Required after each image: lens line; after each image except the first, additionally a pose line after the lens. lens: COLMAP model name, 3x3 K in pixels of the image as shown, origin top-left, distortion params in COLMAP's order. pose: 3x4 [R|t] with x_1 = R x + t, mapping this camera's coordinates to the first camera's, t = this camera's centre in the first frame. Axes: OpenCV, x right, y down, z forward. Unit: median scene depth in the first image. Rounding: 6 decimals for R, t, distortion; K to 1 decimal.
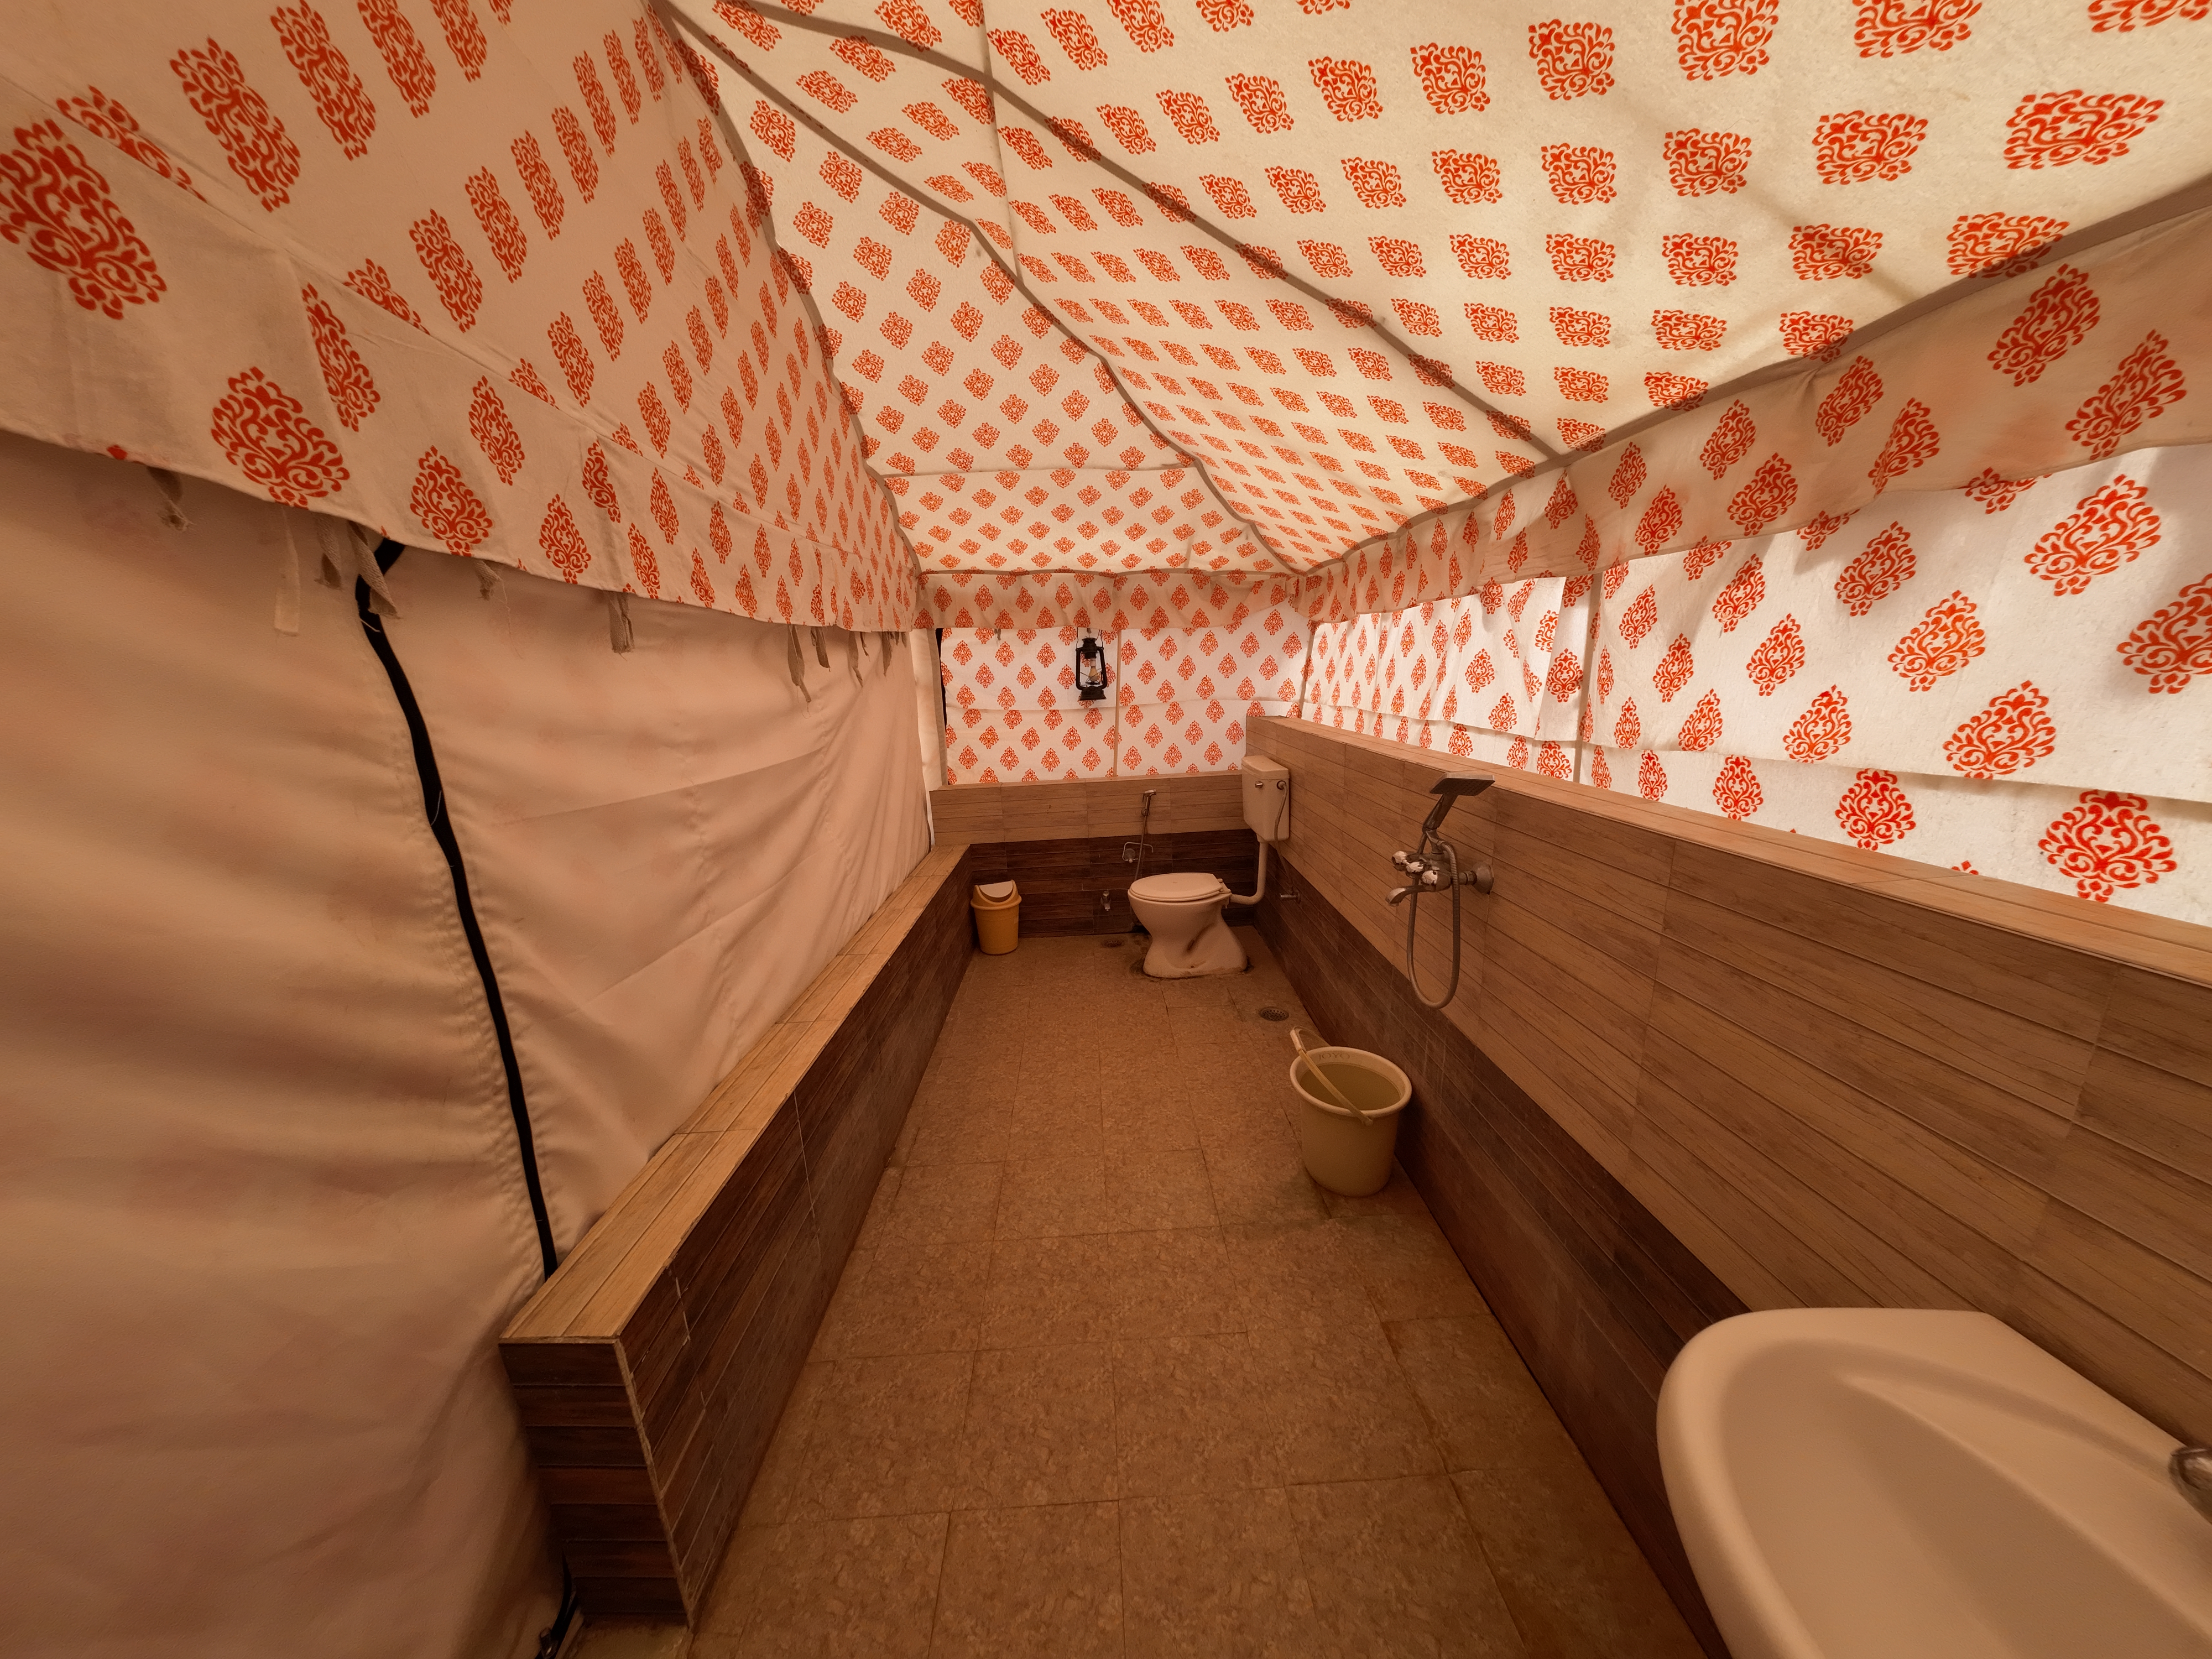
lens RADIAL K [[696.5, 0, 1106.0], [0, 696.5, 829.5], [0, 0, 1]] dist [-0.001128, 0.000338]
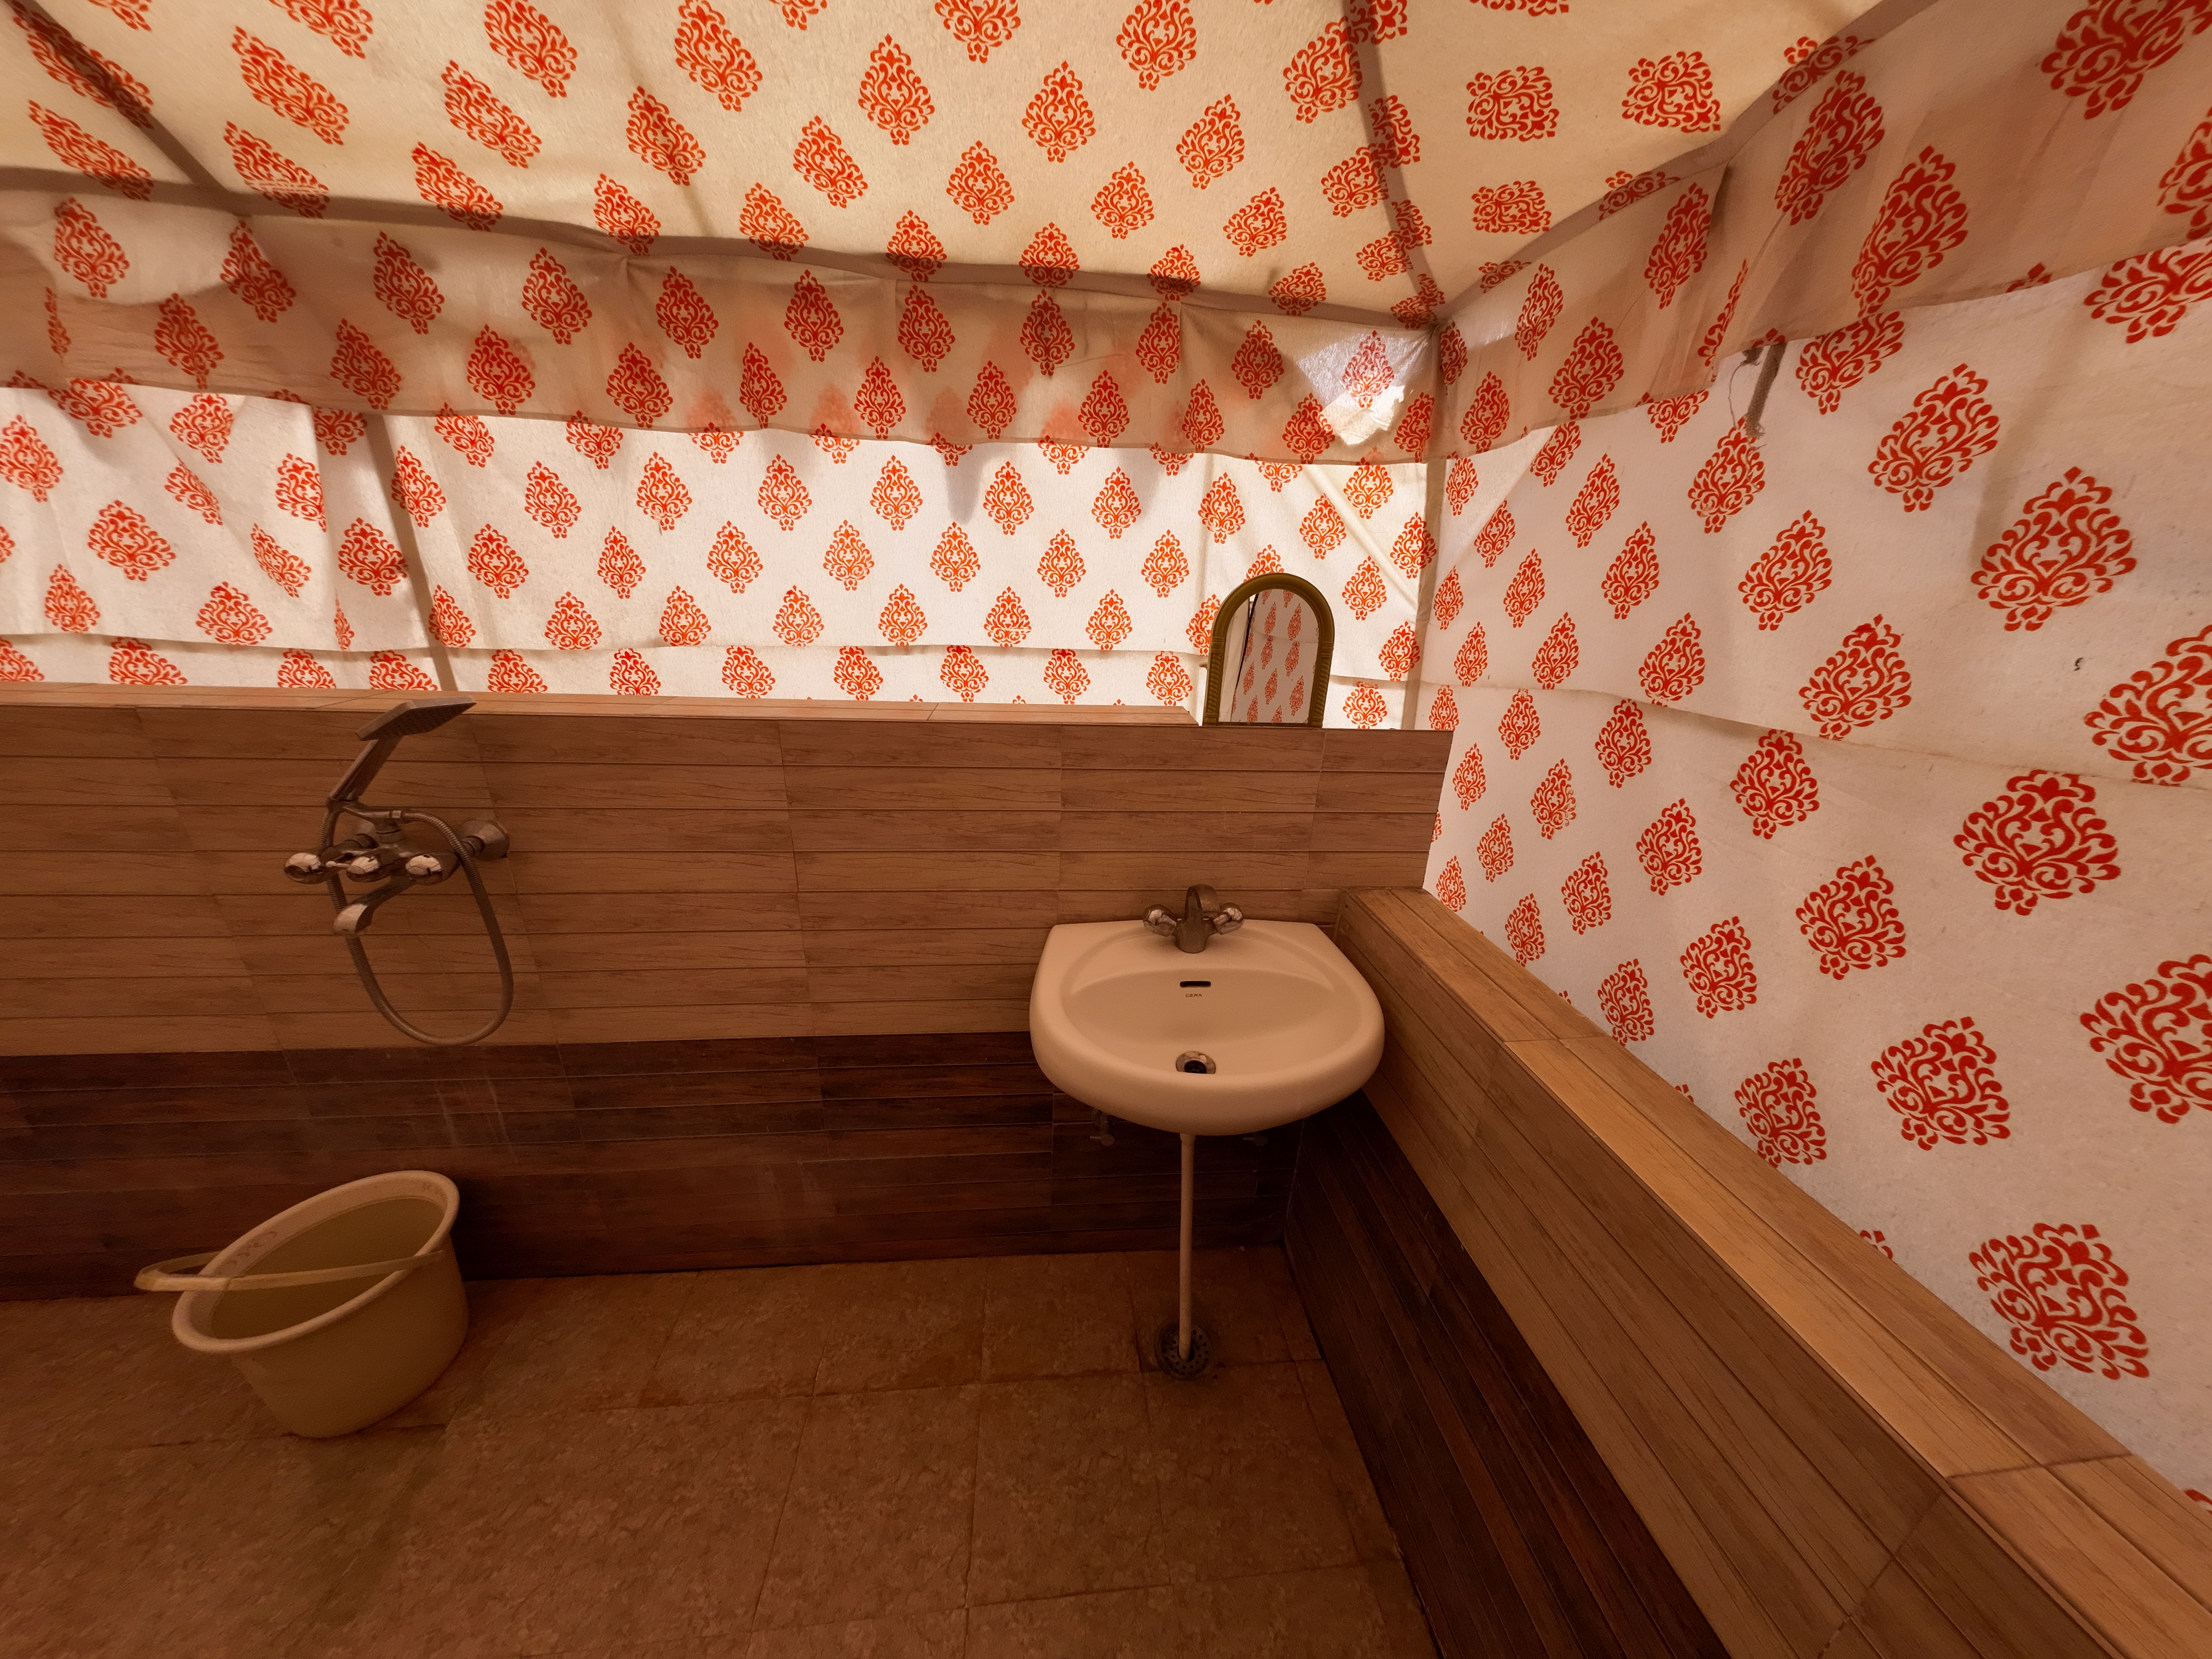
lens RADIAL K [[696.5, 0, 1106.0], [0, 696.5, 829.5], [0, 0, 1]] dist [-0.001128, 0.000338]
pose [[-0.071543, -0.304021, 0.949975, -0.203321], [0.188069, 0.931221, 0.312183, -0.047985], [-0.979547, 0.200995, -0.009446, 0.378771]]
